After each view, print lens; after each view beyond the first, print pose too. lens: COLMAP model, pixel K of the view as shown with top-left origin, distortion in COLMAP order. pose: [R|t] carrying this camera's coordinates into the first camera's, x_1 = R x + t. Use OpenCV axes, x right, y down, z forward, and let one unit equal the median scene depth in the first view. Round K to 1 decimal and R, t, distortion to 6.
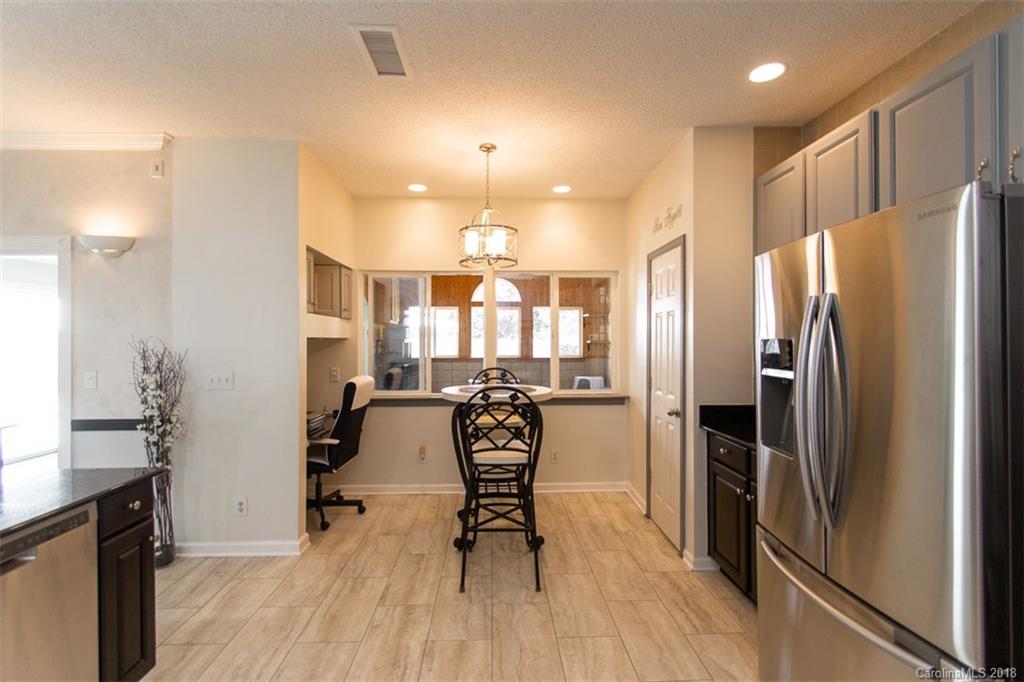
lens RADIAL K [[468.9, 0, 507.7], [0, 468.9, 340.4], [0, 0, 1]] dist [0.002045, 0.000204]
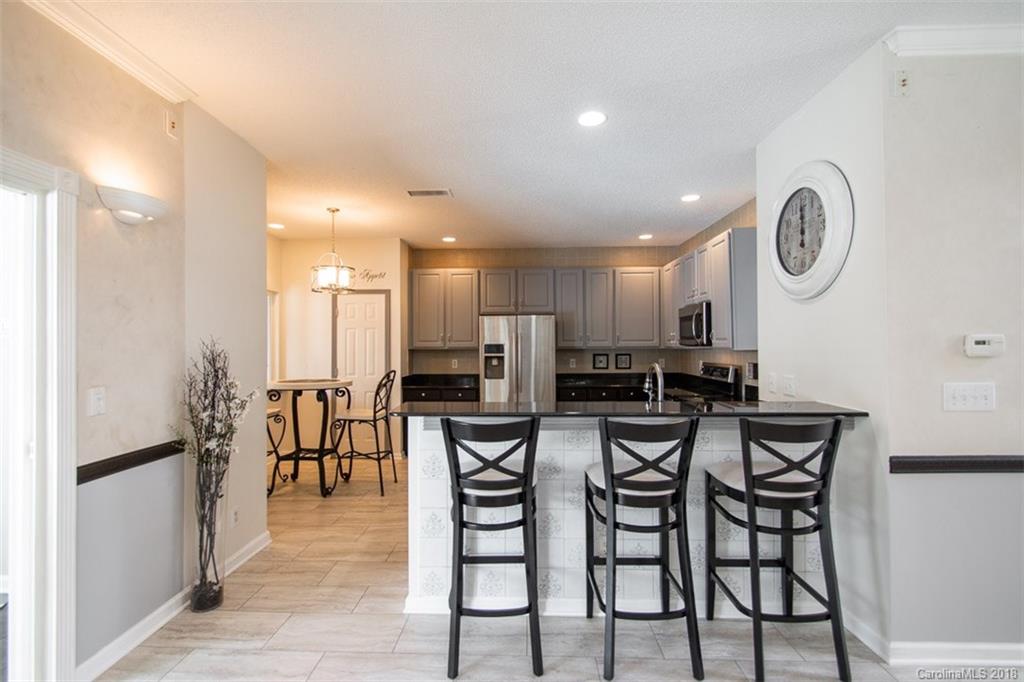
lens RADIAL K [[468.9, 0, 507.7], [0, 468.9, 340.4], [0, 0, 1]] dist [0.002045, 0.000204]
pose [[0.077669, 0.014012, 0.996881, -1.712259], [0.002310, 0.999896, -0.014234, 0.012223], [-0.996977, 0.003408, 0.077629, 0.429823]]
